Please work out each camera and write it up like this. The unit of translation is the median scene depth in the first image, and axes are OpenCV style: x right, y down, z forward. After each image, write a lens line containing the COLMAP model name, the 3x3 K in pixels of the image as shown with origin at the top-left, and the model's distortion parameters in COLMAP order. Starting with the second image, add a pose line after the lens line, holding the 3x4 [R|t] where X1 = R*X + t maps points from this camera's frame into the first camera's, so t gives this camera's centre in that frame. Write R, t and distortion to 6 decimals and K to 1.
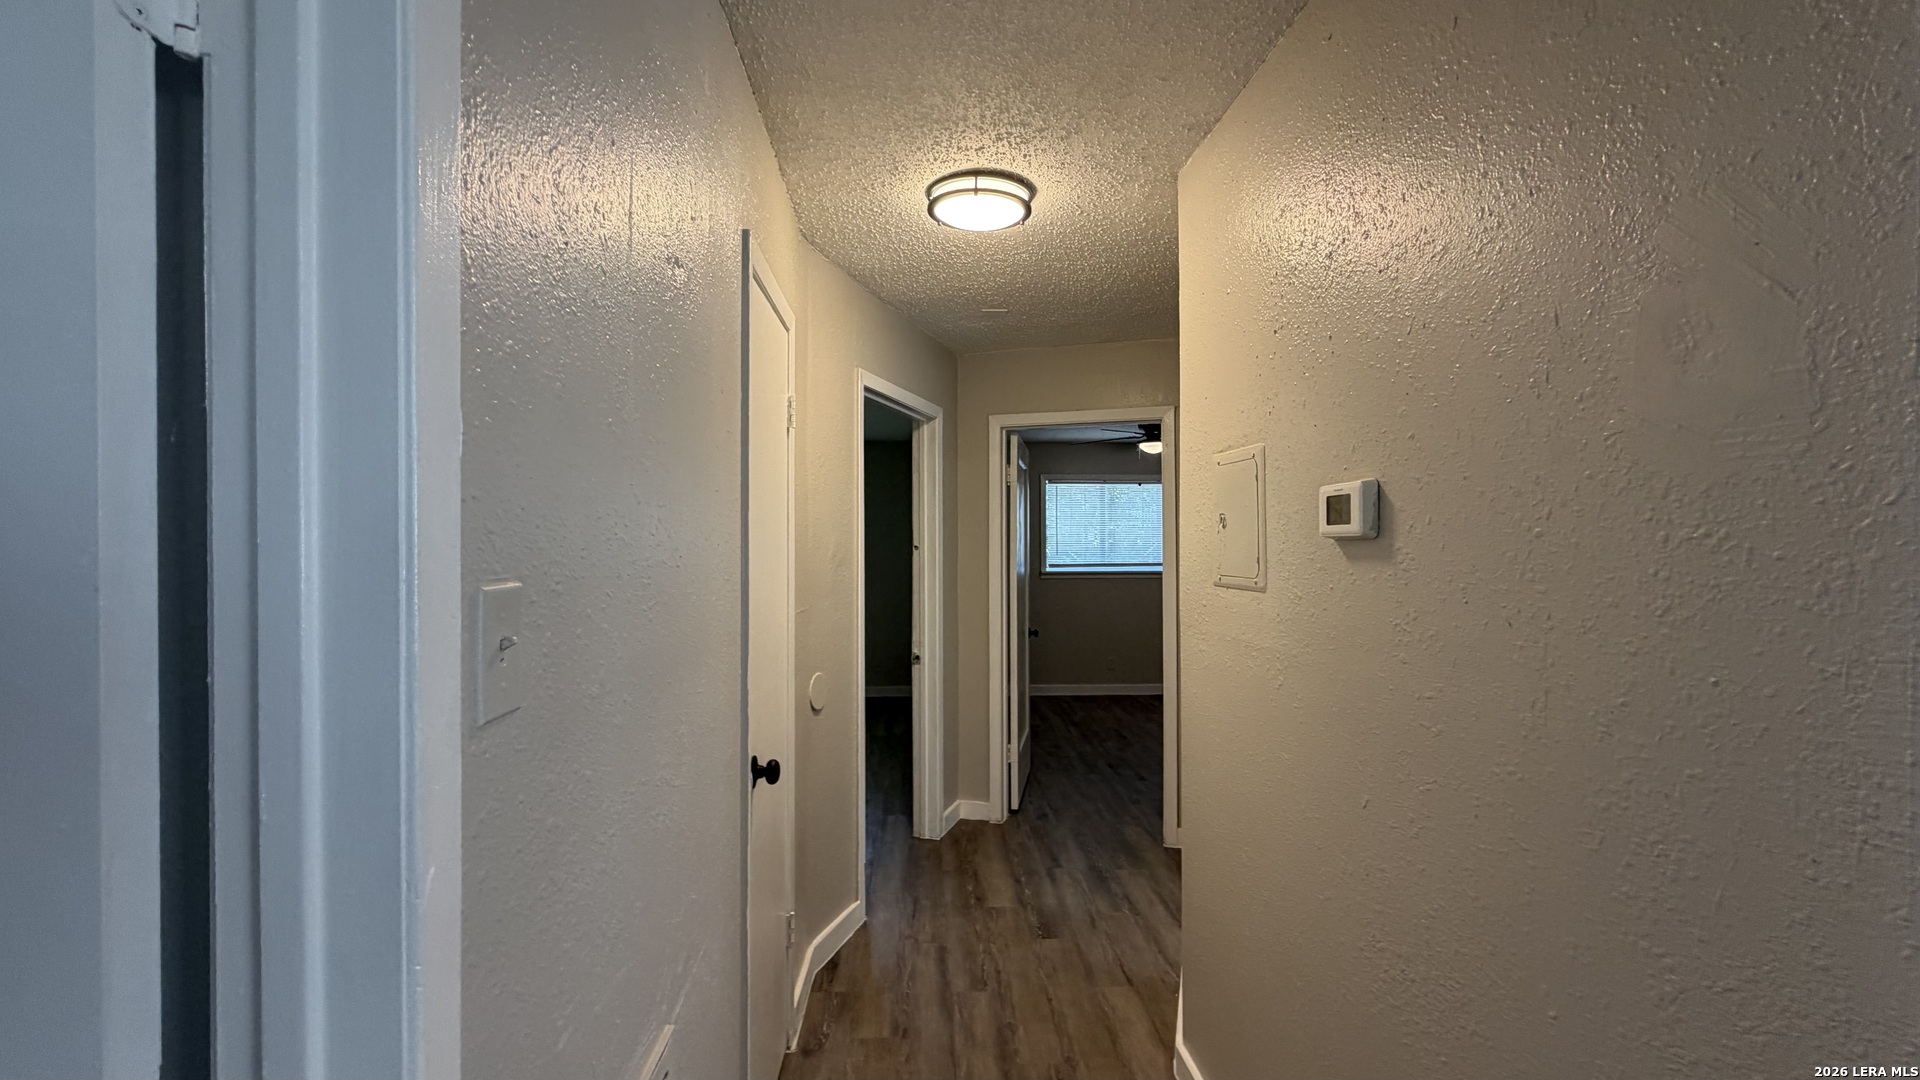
lens RADIAL K [[770.9, 0, 960.0], [0, 770.9, 540.0], [0, 0, 1]] dist [0.001102, 0.000839]
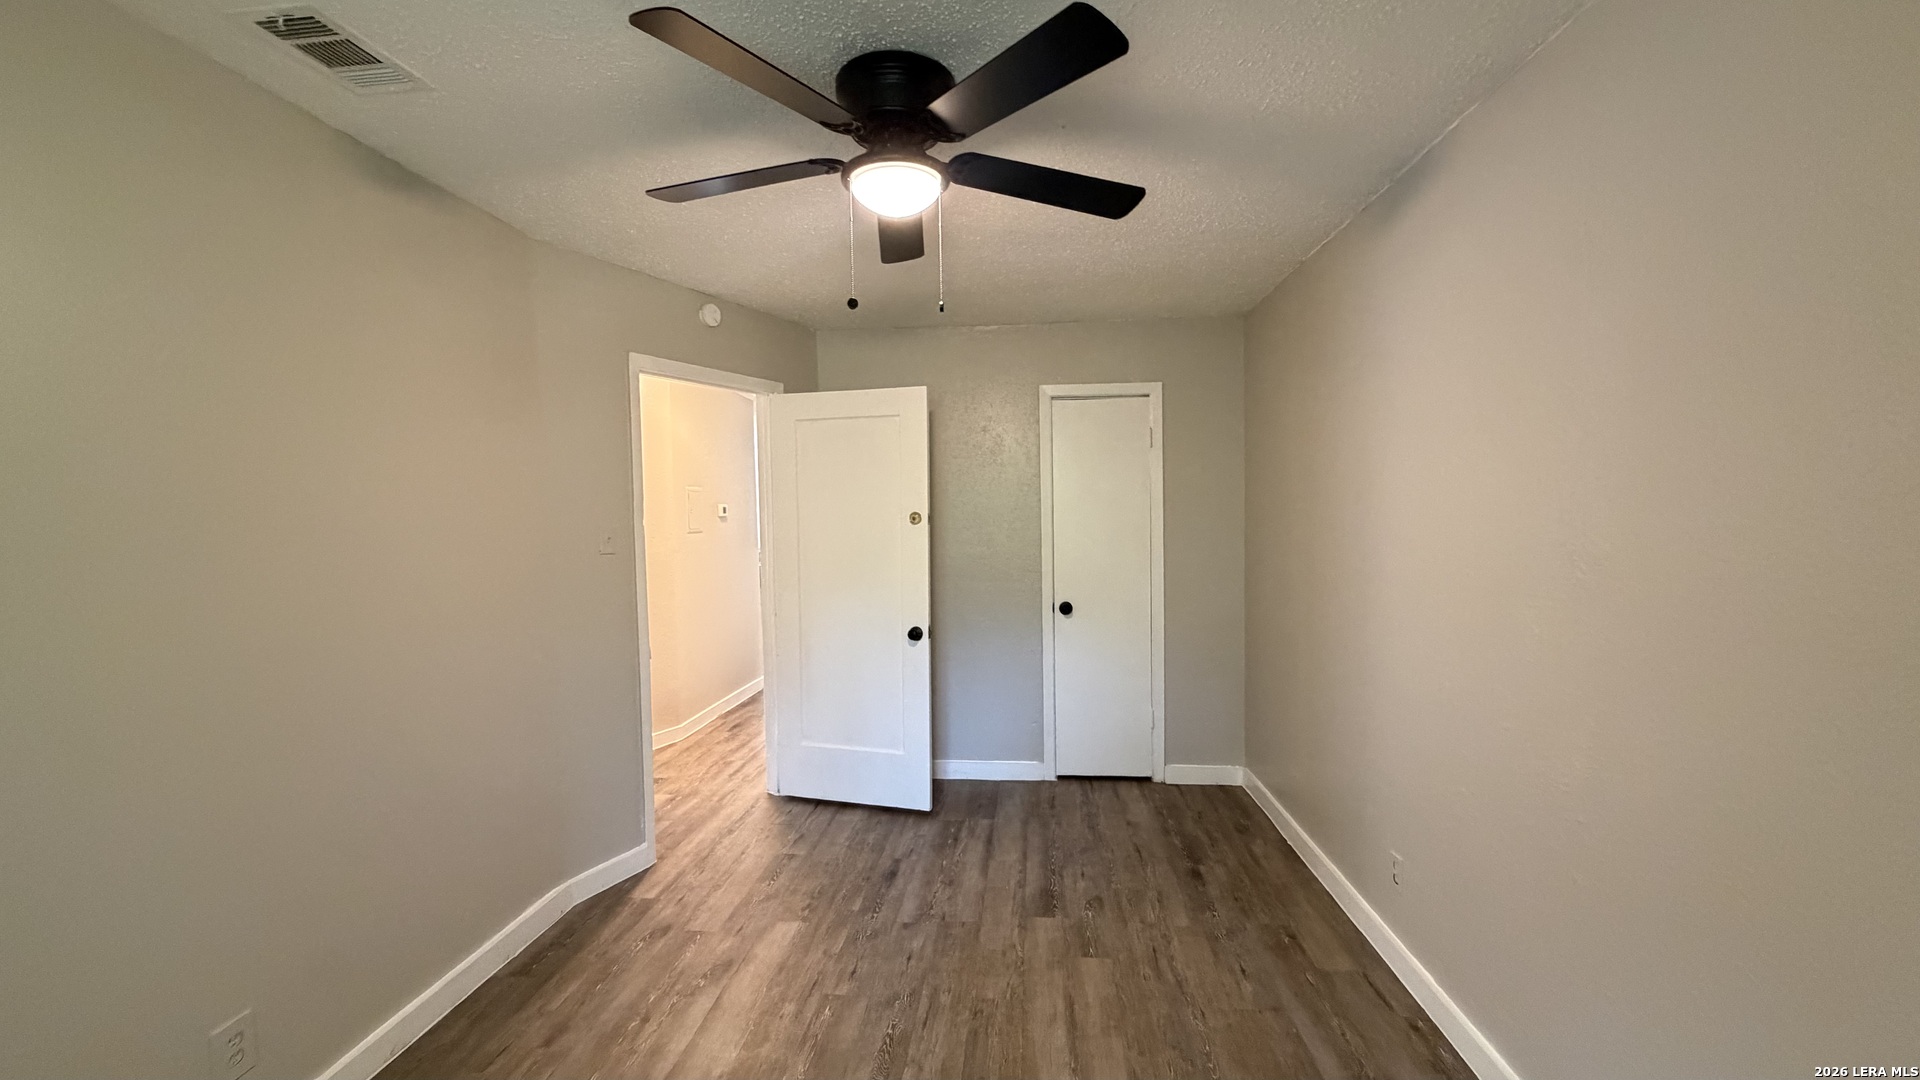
lens RADIAL K [[763.8, 0, 965.4], [0, 763.8, 542.5], [0, 0, 1]] dist [0.003818, 0.000153]
pose [[-0.988469, 0.023235, 0.149630, -0.575943], [0.029013, 0.998911, 0.036544, 0.016101], [-0.148618, 0.040464, -0.988066, 1.922947]]
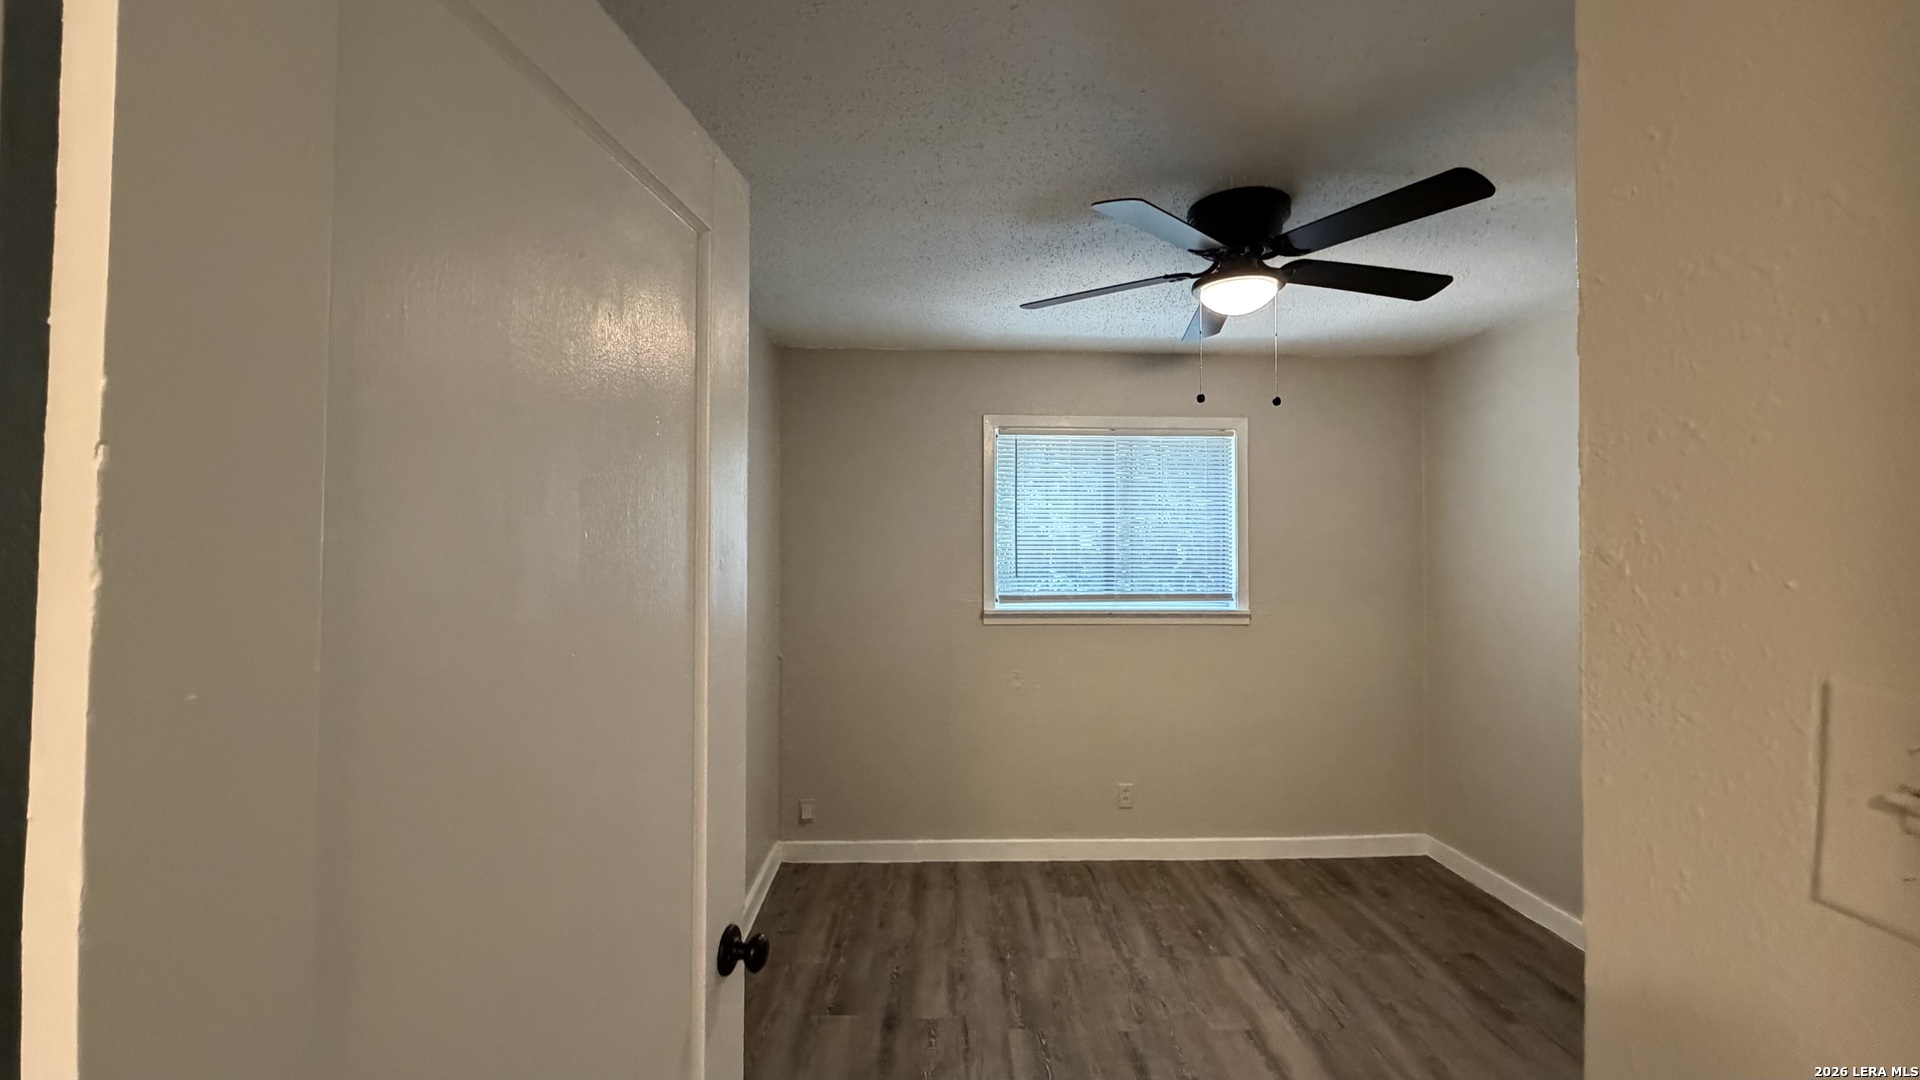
lens RADIAL K [[763.8, 0, 965.4], [0, 763.8, 542.5], [0, 0, 1]] dist [0.003818, 0.000153]
pose [[0.999767, 0.021383, -0.002912, 0.201488], [-0.021443, 0.999516, -0.022539, 0.019160], [0.002428, 0.022596, 0.999742, 1.080575]]
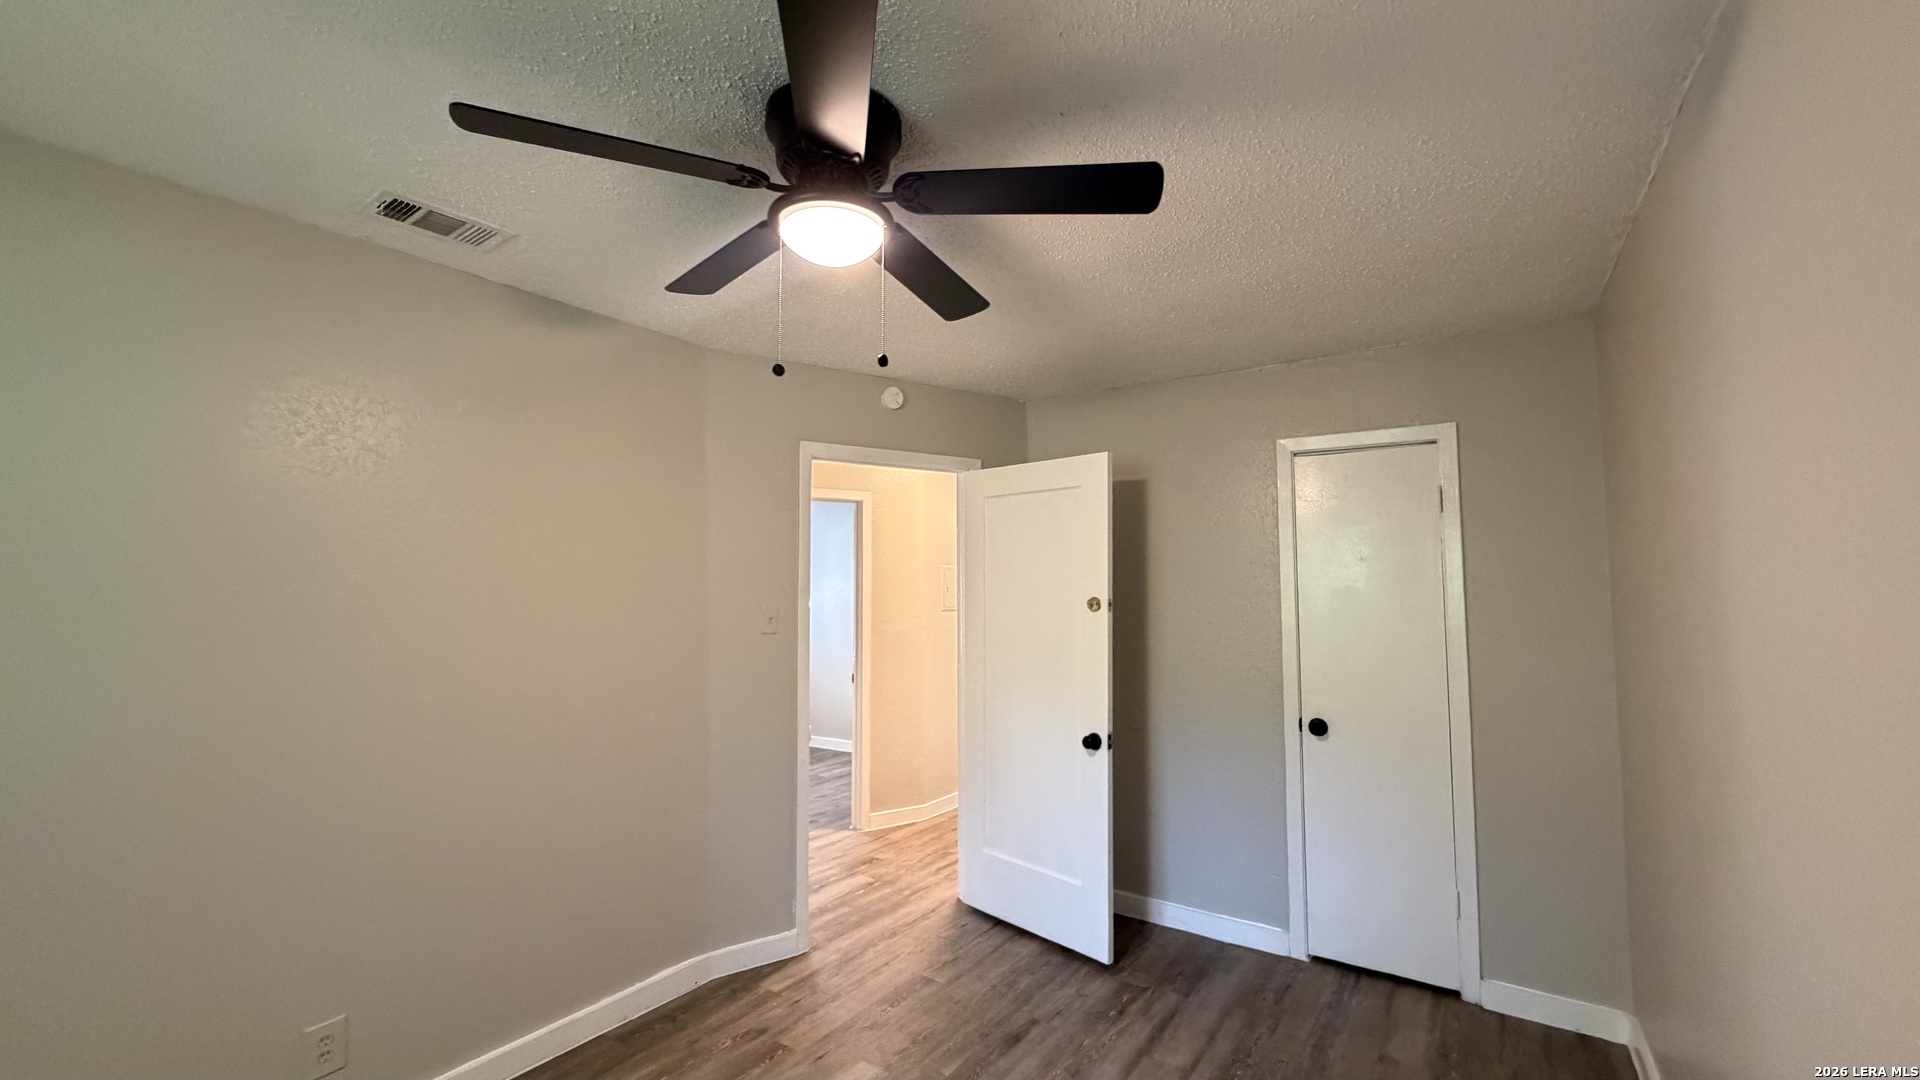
lens RADIAL K [[770.9, 0, 960.0], [0, 770.9, 540.0], [0, 0, 1]] dist [0.001102, 0.000839]
pose [[-0.789398, 0.053083, 0.611582, -0.781942], [0.011422, 0.997352, -0.071824, 0.007267], [-0.613775, -0.049712, -0.787914, 1.716329]]
